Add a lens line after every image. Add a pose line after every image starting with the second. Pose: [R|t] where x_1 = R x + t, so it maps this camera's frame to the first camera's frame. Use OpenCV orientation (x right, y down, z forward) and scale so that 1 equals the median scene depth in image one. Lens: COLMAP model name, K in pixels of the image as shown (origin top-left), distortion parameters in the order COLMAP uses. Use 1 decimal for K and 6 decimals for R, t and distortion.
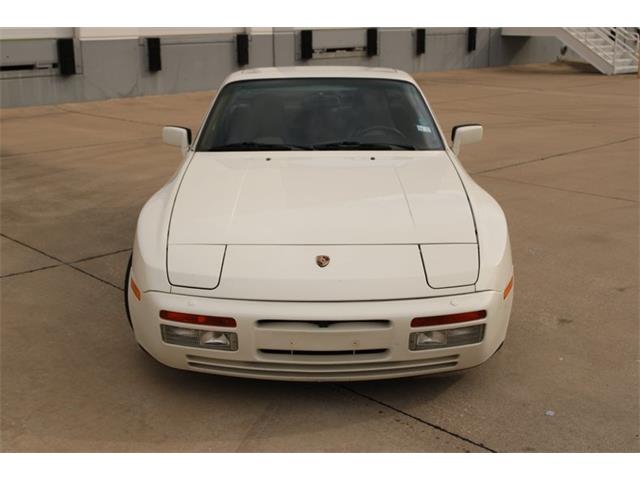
lens RADIAL K [[831.6, 0, 319.5], [0, 831.6, 250.5], [0, 0, 1]] dist [-0.038728, 0.043425]
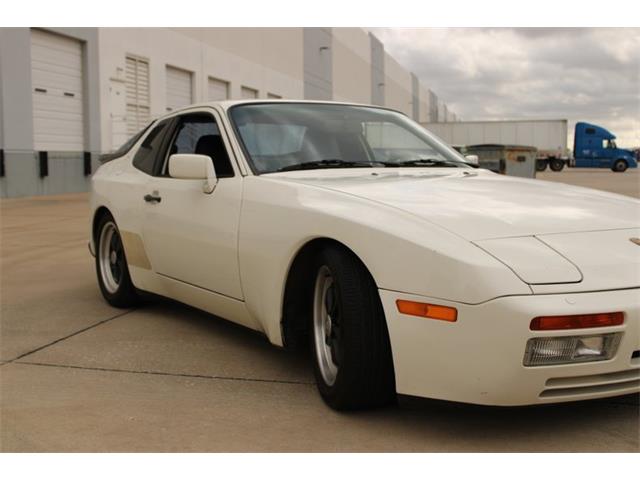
lens RADIAL K [[781.8, 0, 313.7], [0, 781.8, 237.7], [0, 0, 1]] dist [-0.071599, 0.037446]
pose [[0.843357, -0.051199, 0.534909, -0.451431], [0.147421, 0.979301, -0.138696, 0.044098], [-0.516736, 0.195827, 0.833448, 0.332201]]
